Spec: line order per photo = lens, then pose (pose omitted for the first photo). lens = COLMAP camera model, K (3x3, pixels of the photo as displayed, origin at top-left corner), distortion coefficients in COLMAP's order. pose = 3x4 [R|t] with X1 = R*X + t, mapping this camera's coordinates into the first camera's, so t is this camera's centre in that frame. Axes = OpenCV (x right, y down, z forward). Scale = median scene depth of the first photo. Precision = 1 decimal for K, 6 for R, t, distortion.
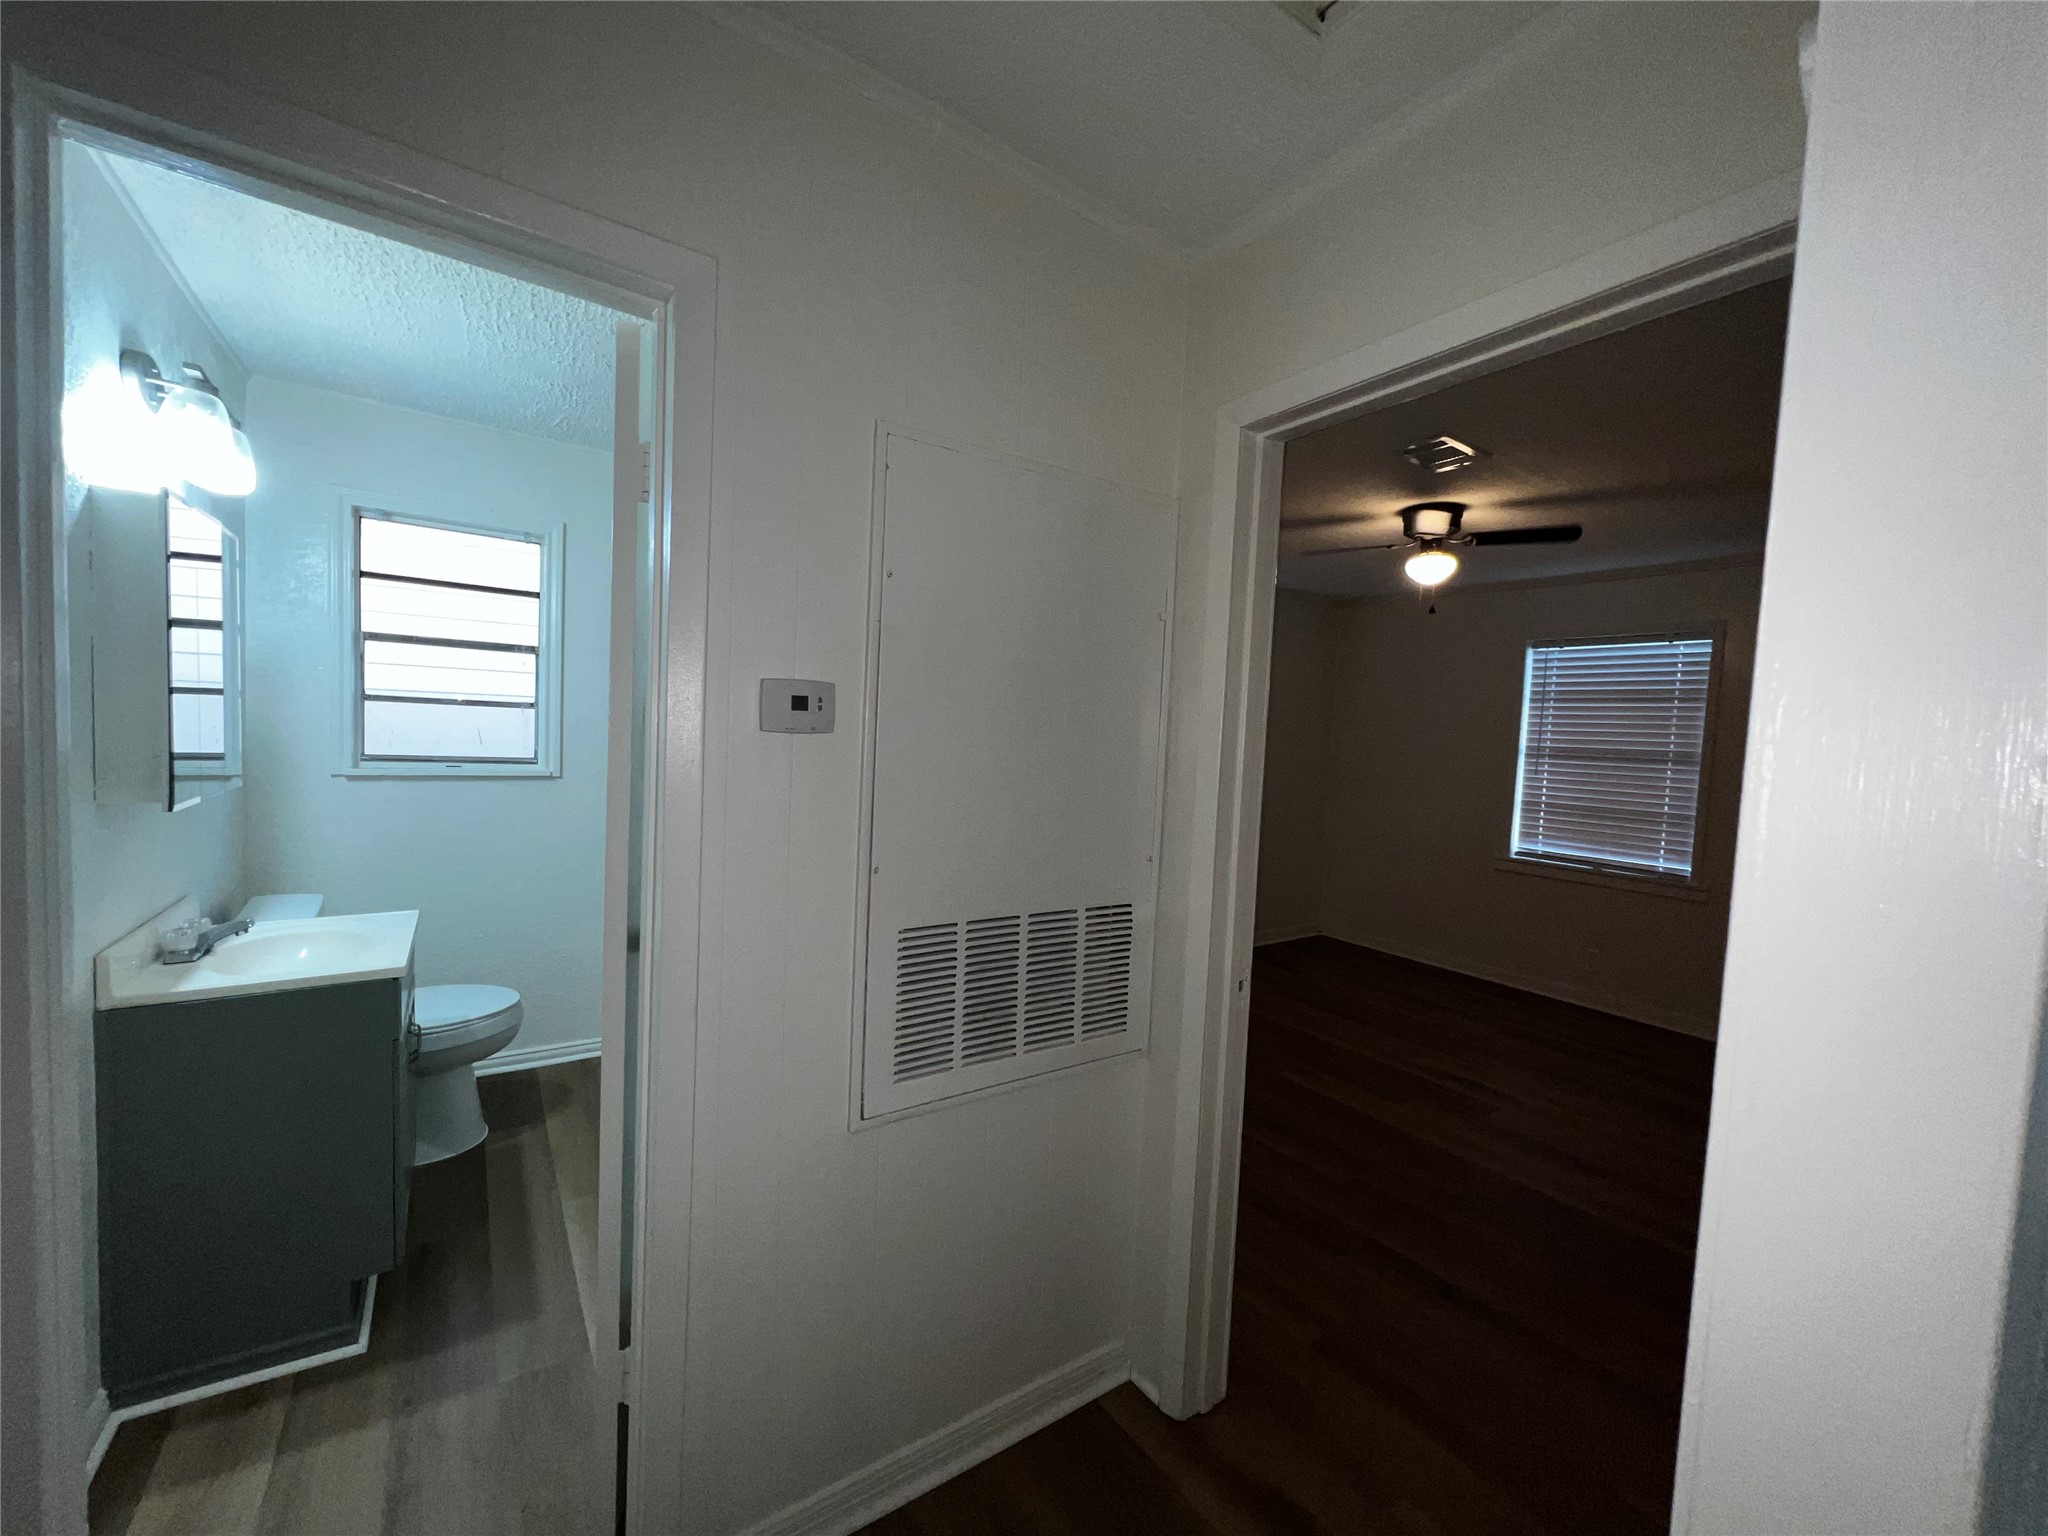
lens RADIAL K [[812.8, 0, 1026.0], [0, 812.8, 769.4], [0, 0, 1]] dist [-0.002201, -0.000146]
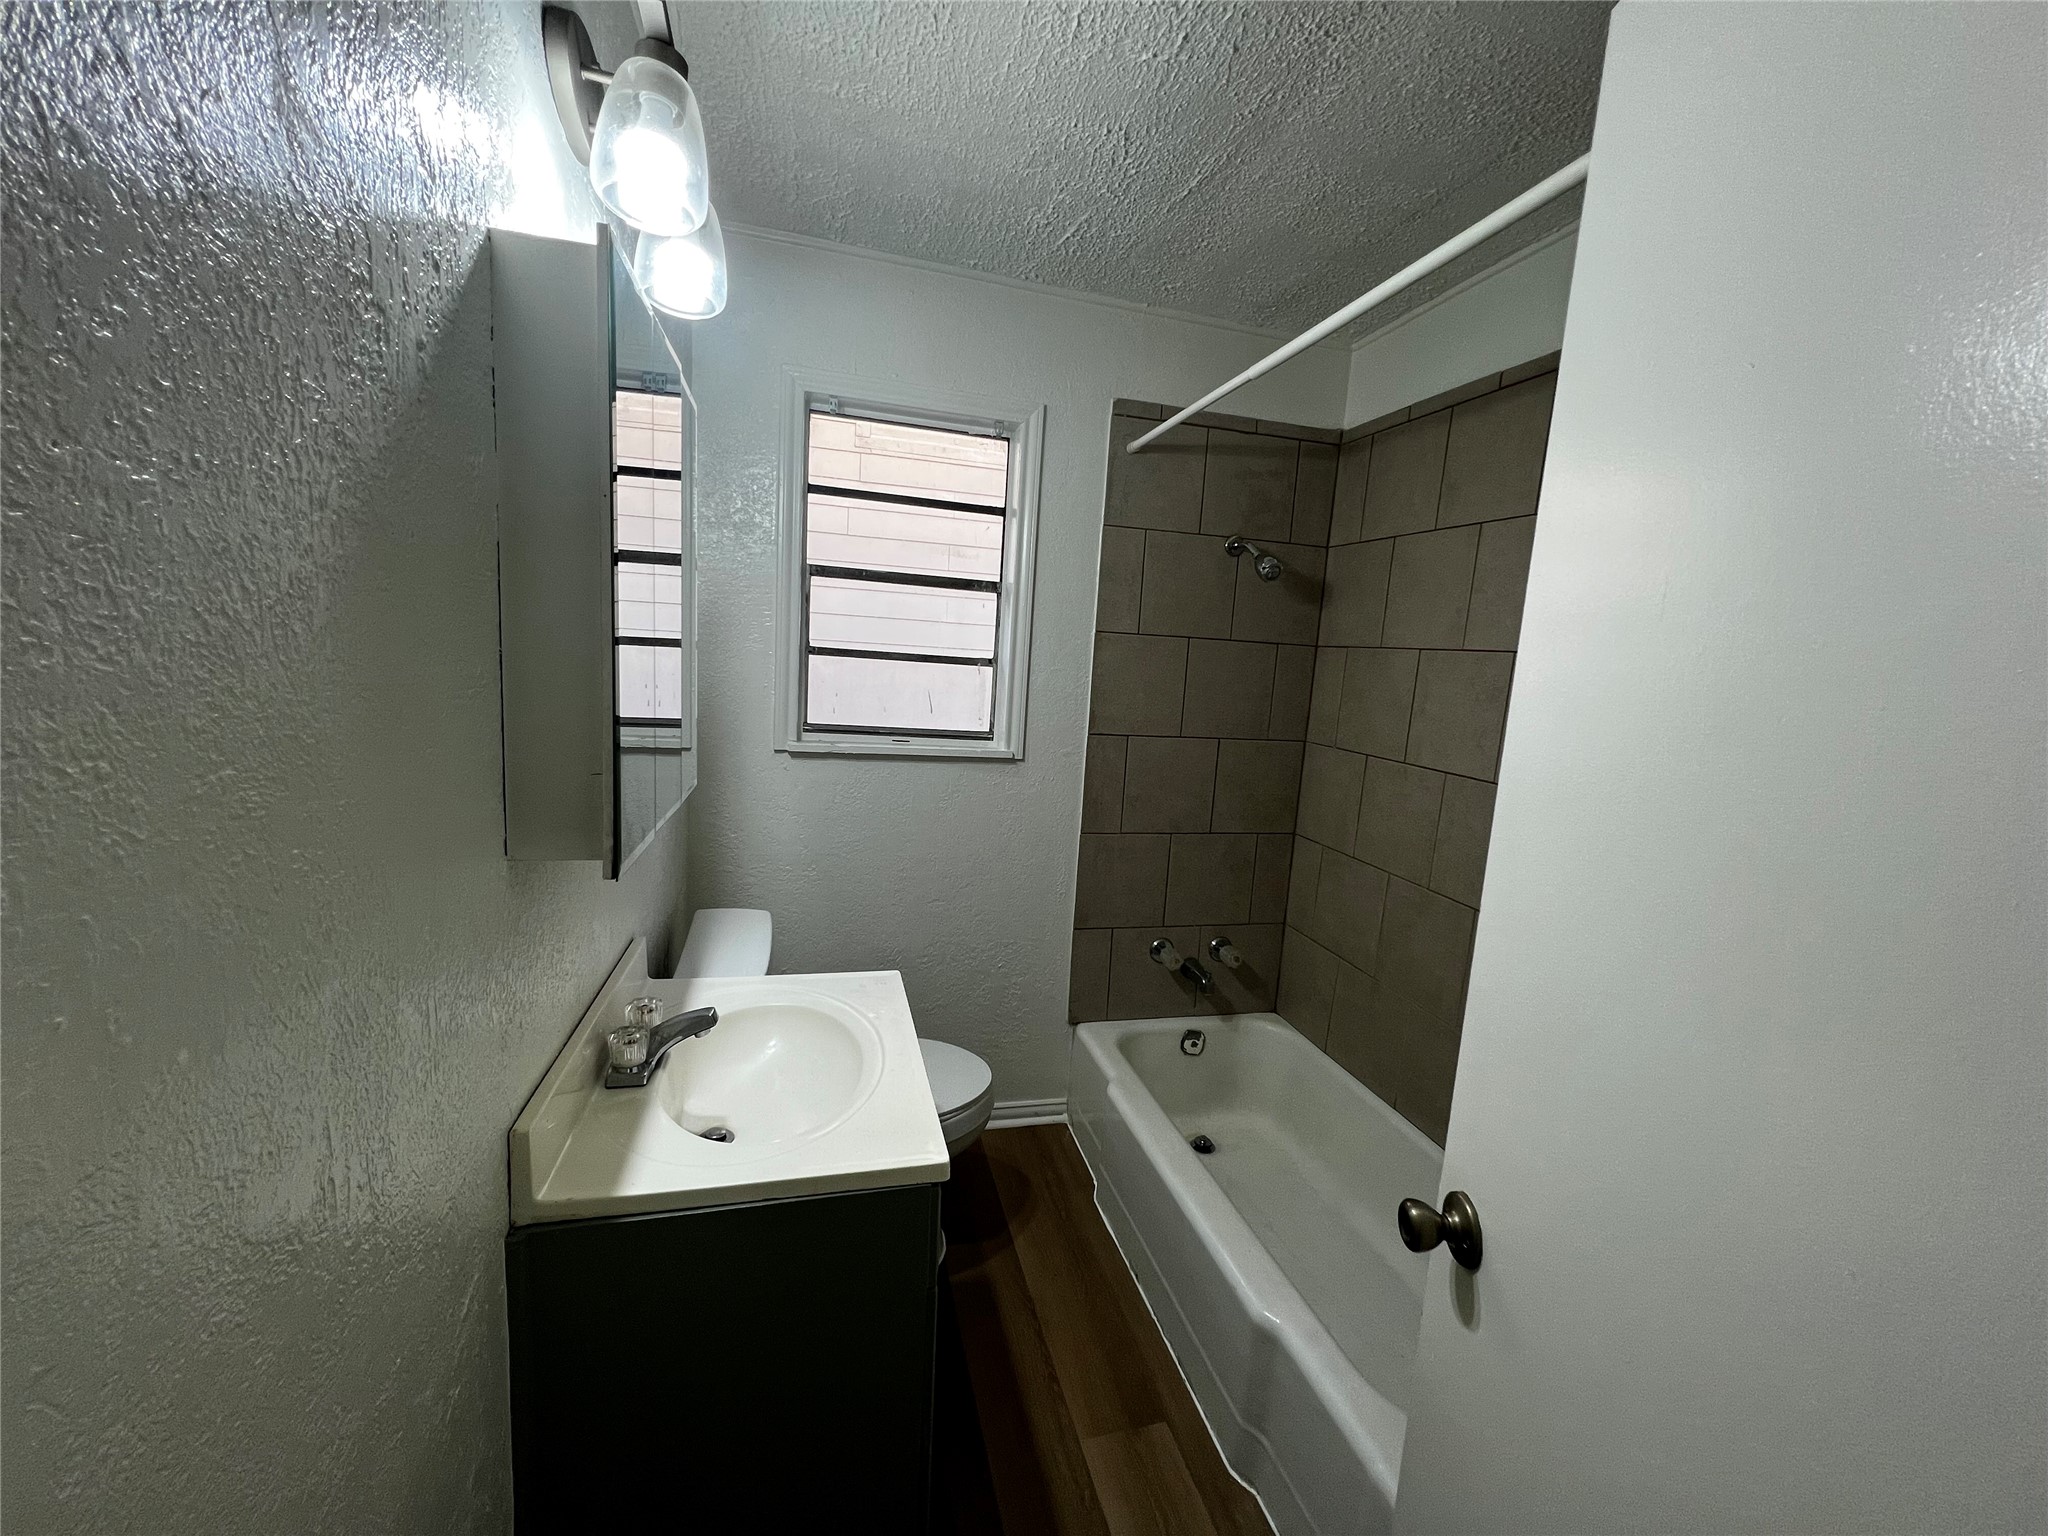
lens RADIAL K [[812.8, 0, 1023.5], [0, 812.8, 772.5], [0, 0, 1]] dist [-0.002201, -0.000146]
pose [[0.938652, 0.058504, -0.339869, -0.354999], [-0.036828, 0.996875, 0.069888, -0.034623], [0.342895, -0.053084, 0.937873, 0.337847]]
